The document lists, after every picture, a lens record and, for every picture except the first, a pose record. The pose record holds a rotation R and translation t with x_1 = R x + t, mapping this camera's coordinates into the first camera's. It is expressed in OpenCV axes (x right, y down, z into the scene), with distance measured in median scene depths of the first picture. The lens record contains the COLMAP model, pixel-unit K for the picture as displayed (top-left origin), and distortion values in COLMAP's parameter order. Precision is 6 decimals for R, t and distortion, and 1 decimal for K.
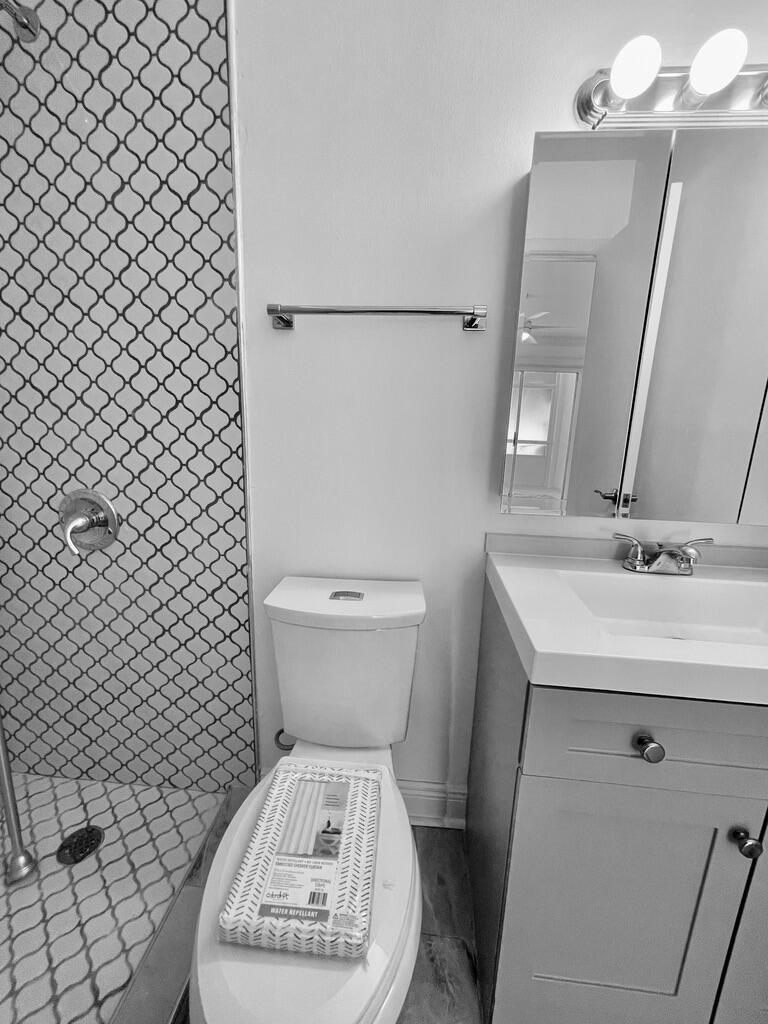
lens RADIAL K [[413.3, 0, 384.2], [0, 413.3, 507.0], [0, 0, 1]] dist [-0.002804, 0.000540]
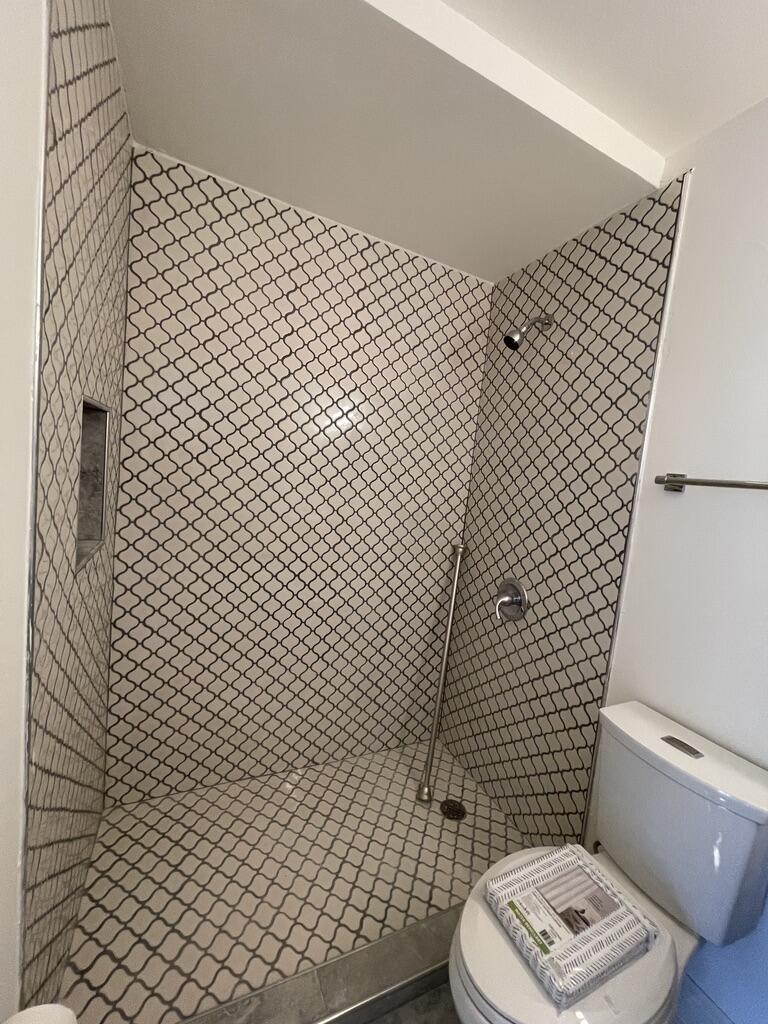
lens RADIAL K [[413.3, 0, 384.2], [0, 413.3, 507.0], [0, 0, 1]] dist [-0.002804, 0.000540]
pose [[0.509310, 0.097416, -0.855052, 0.328385], [-0.262141, 0.963917, -0.046324, -0.109255], [0.819687, 0.247737, 0.516469, -0.264638]]
